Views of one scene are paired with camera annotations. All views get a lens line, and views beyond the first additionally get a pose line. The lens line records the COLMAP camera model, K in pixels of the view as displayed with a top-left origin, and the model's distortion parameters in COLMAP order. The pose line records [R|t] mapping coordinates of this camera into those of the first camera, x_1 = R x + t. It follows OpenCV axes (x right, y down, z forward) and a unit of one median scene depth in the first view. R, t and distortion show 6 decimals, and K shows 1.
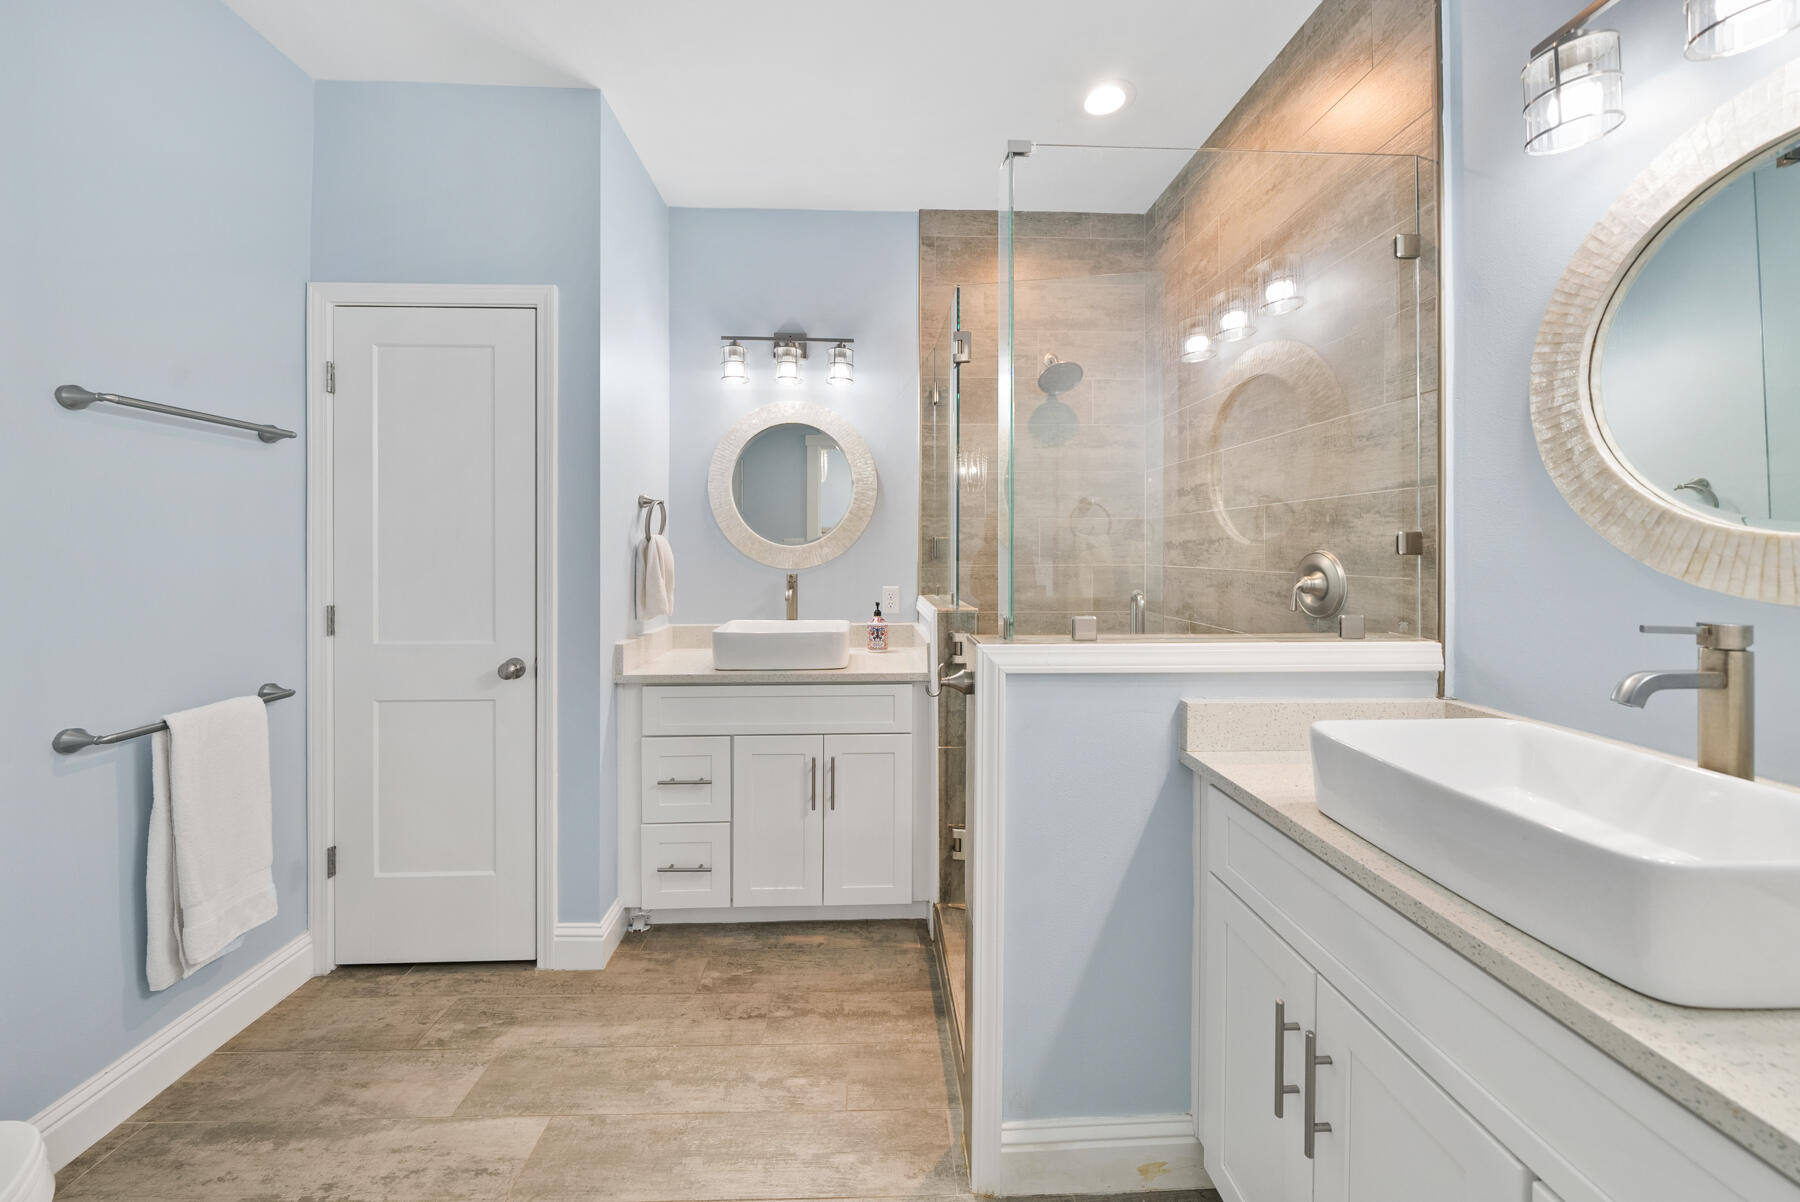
lens RADIAL K [[643.0, 0, 897.5], [0, 643.0, 532.2], [0, 0, 1]] dist [-0.002654, -0.000119]
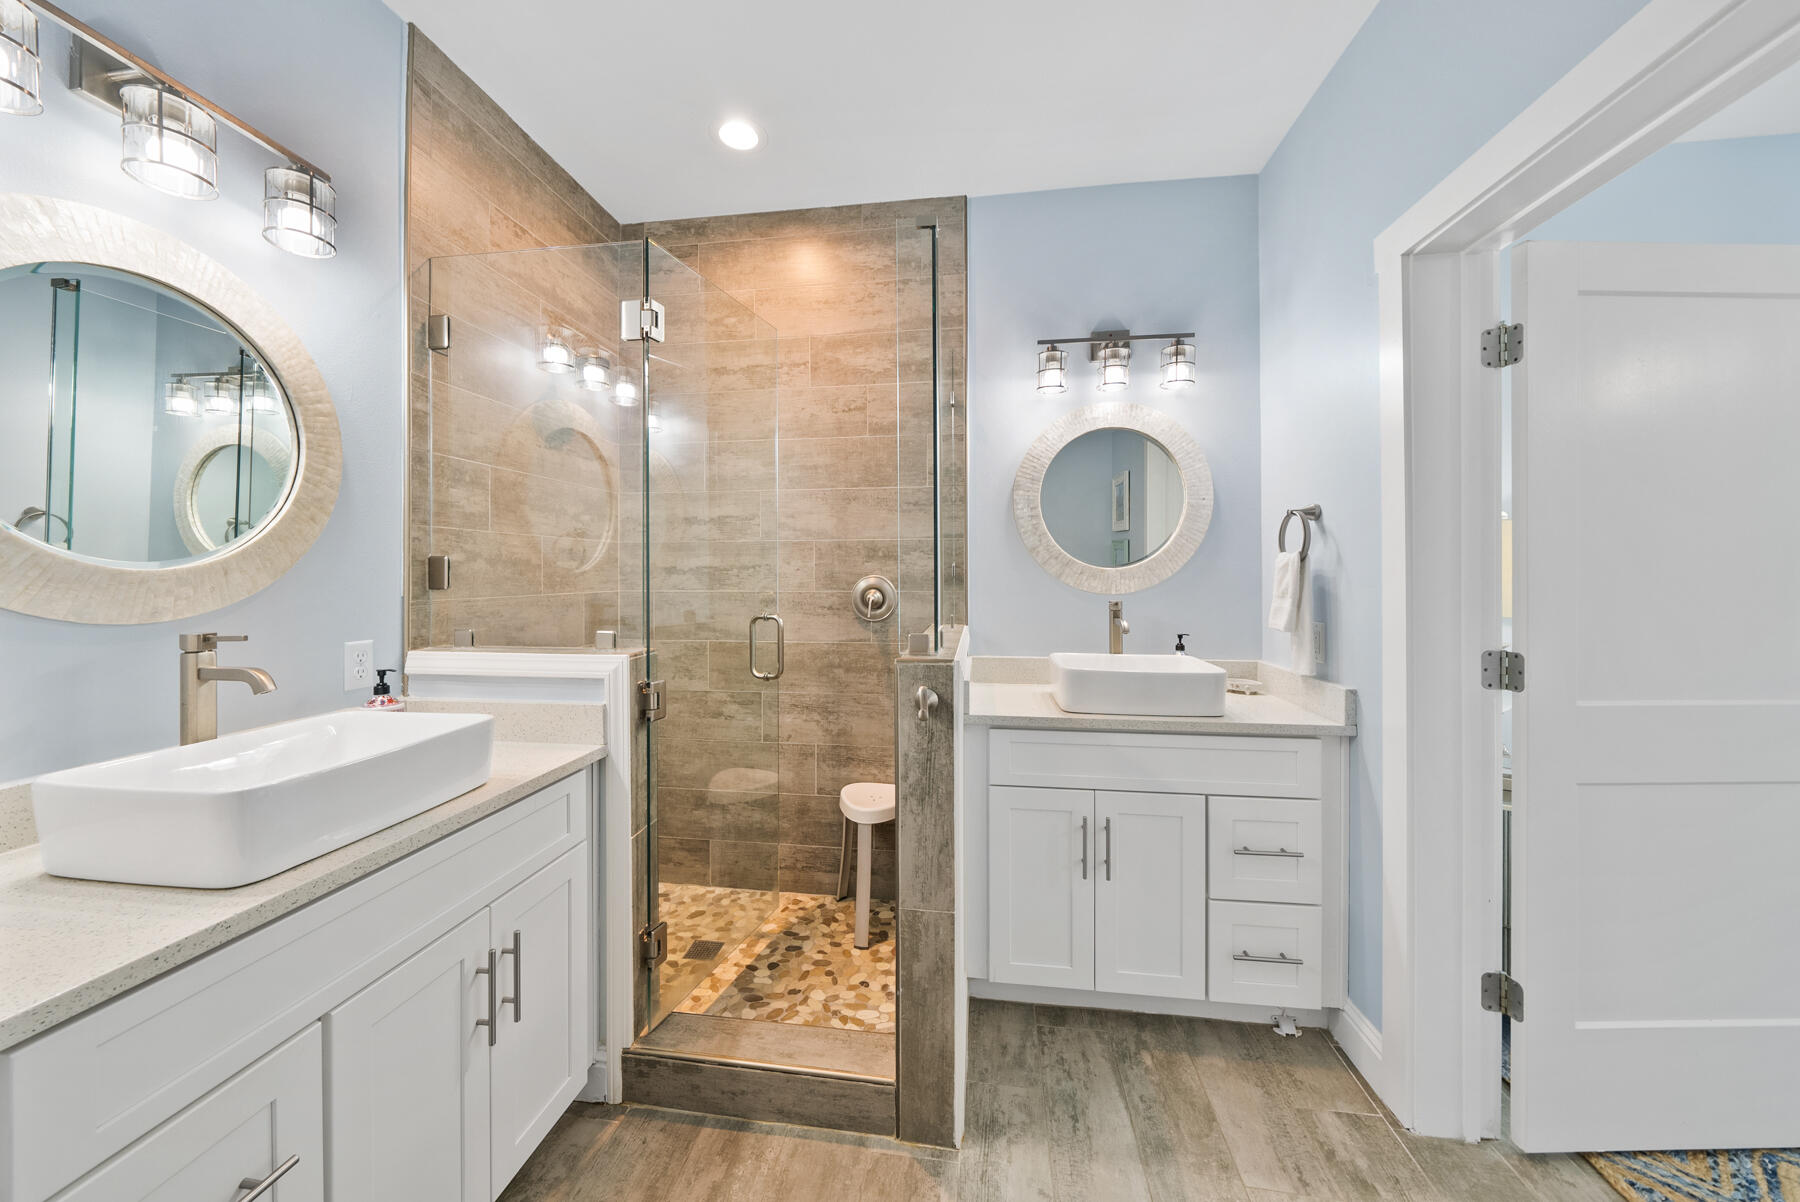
lens RADIAL K [[627.2, 0, 898.1], [0, 627.2, 558.8], [0, 0, 1]] dist [-0.001219, -0.000112]
pose [[0.185102, 0.020045, 0.982515, -1.241174], [-0.024436, 0.999577, -0.015789, 0.021152], [-0.982416, -0.021086, 0.185513, 1.144564]]
